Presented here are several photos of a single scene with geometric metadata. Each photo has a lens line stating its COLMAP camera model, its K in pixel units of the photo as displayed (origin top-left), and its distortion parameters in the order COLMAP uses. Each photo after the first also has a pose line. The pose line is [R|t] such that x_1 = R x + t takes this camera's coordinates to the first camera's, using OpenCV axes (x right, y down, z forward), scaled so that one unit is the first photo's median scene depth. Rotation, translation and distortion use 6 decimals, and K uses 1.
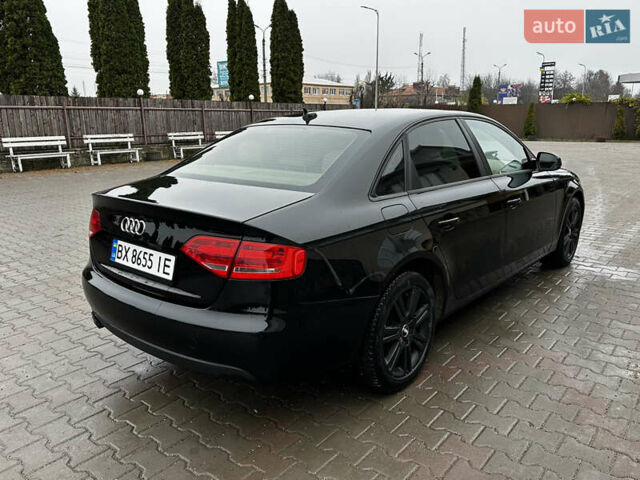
lens RADIAL K [[508.9, 0, 337.6], [0, 508.9, 238.3], [0, 0, 1]] dist [0.016695, -0.006560]
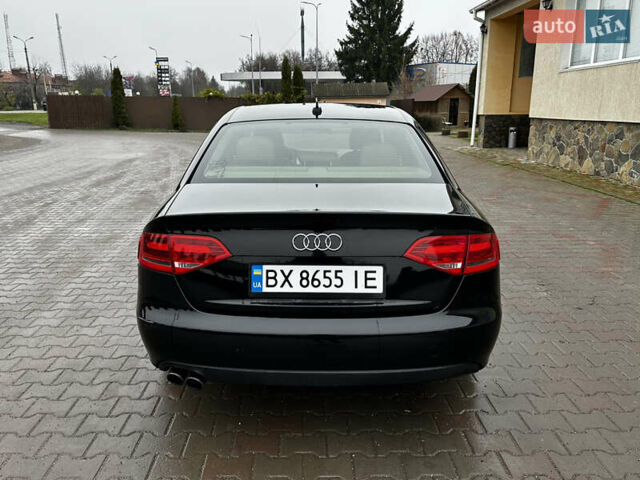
lens RADIAL K [[494.4, 0, 318.0], [0, 494.4, 226.2], [0, 0, 1]] dist [0.044018, -0.050934]
pose [[0.777147, -0.137688, 0.614072, -0.859641], [0.138899, 0.989237, 0.046022, -0.083160], [-0.613799, 0.049528, 0.787907, 0.343761]]
